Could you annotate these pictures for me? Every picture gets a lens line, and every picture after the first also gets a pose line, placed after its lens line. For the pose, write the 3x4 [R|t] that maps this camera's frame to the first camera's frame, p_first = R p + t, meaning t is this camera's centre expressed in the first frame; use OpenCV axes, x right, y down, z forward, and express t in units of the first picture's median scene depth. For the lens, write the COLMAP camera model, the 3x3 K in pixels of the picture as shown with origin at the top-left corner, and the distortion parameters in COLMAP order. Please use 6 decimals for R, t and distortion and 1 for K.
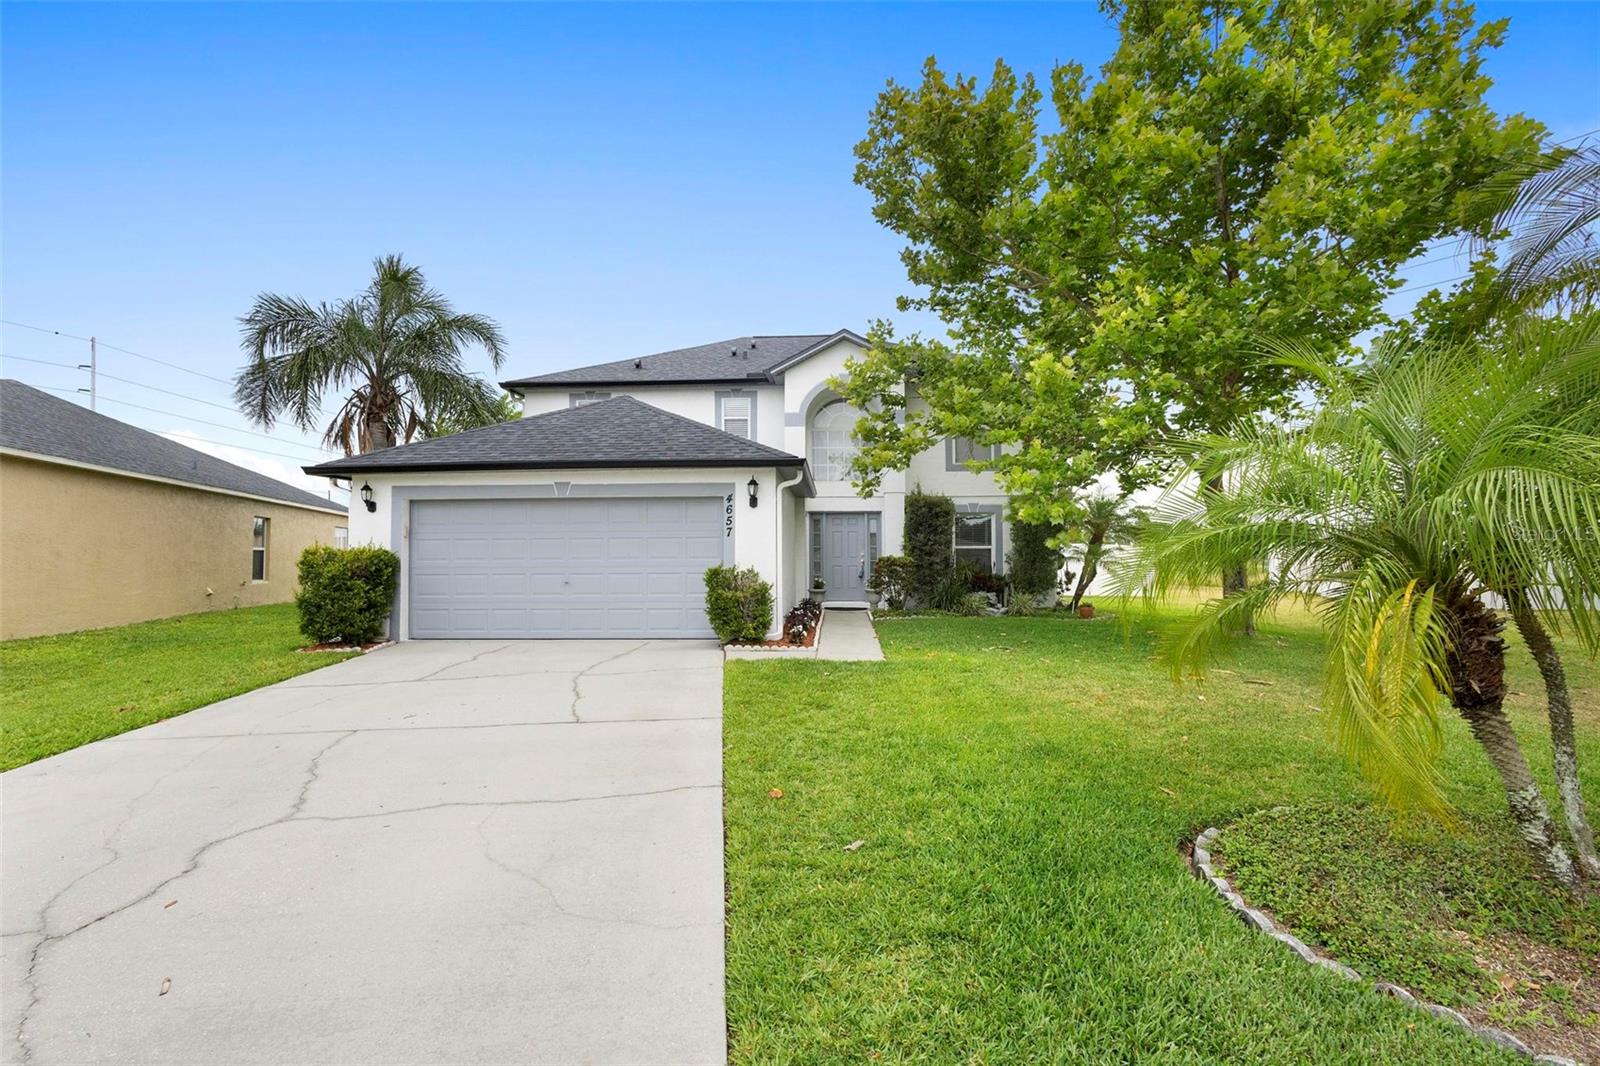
lens RADIAL K [[742.5, 0, 801.2], [0, 742.5, 531.0], [0, 0, 1]] dist [0.008705, -0.002426]
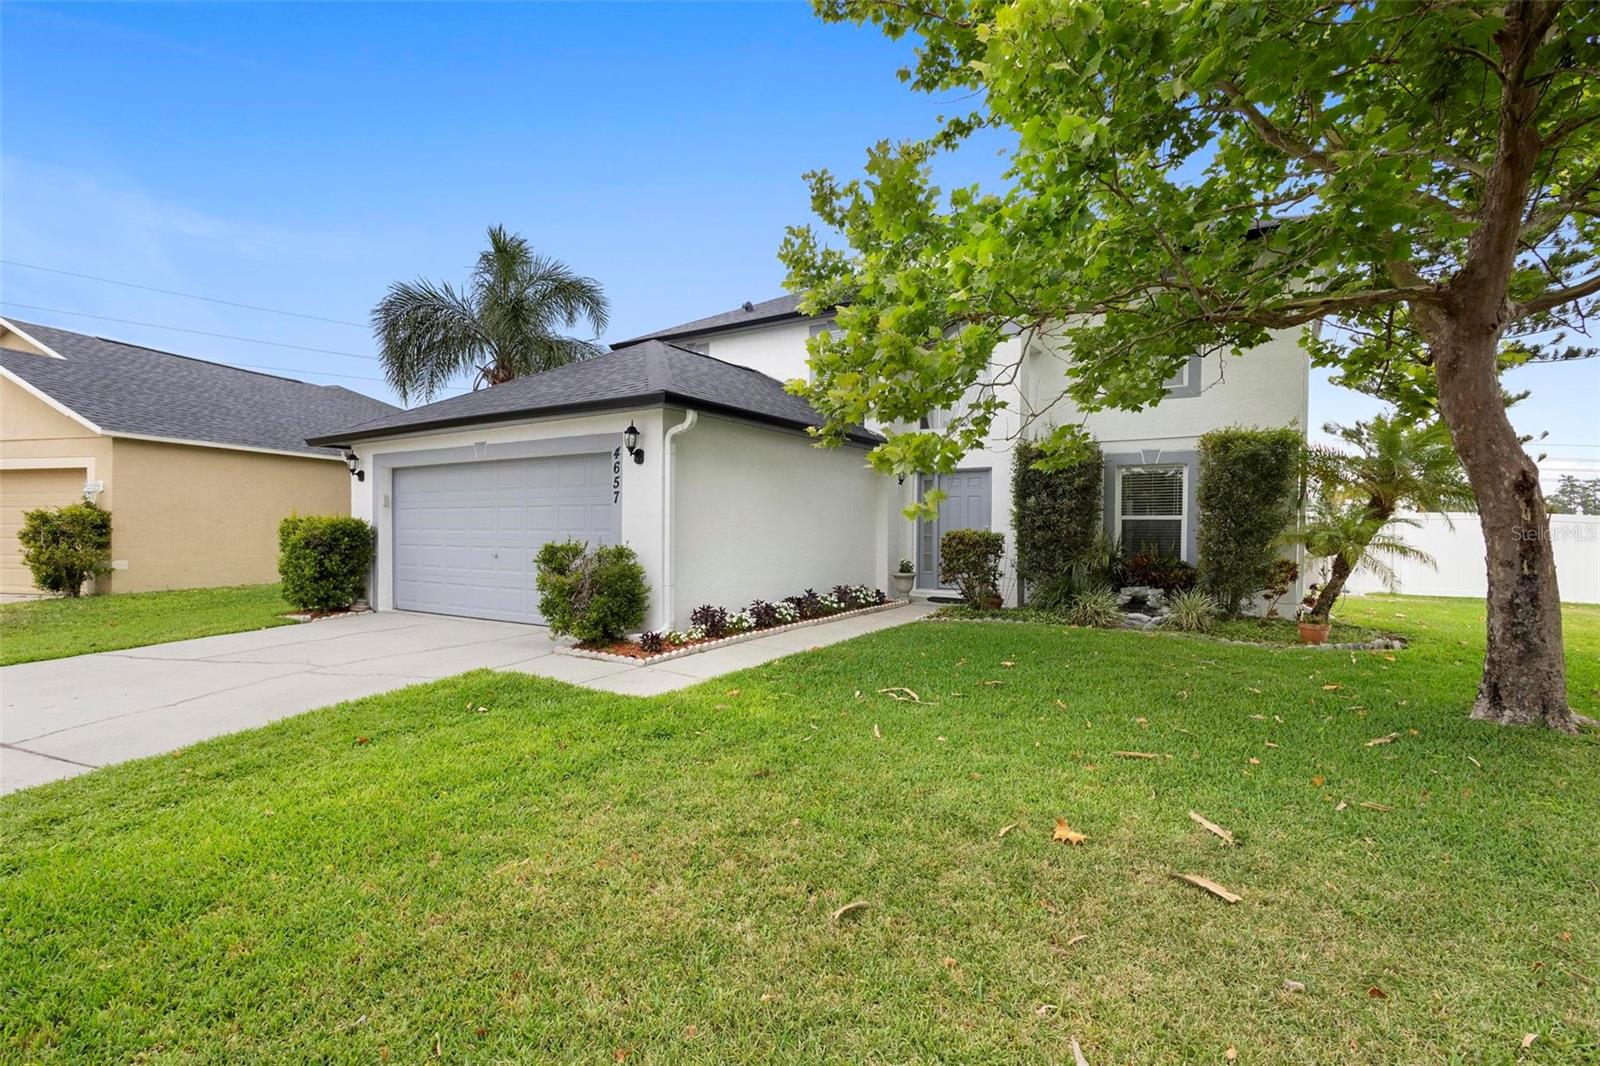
lens RADIAL K [[742.5, 0, 800.8], [0, 742.5, 537.6], [0, 0, 1]] dist [0.008705, -0.002426]
pose [[0.867861, 0.016331, -0.496539, 0.412069], [0.008842, 0.998794, 0.048305, 0.006917], [0.496728, -0.046312, 0.866669, 0.396769]]
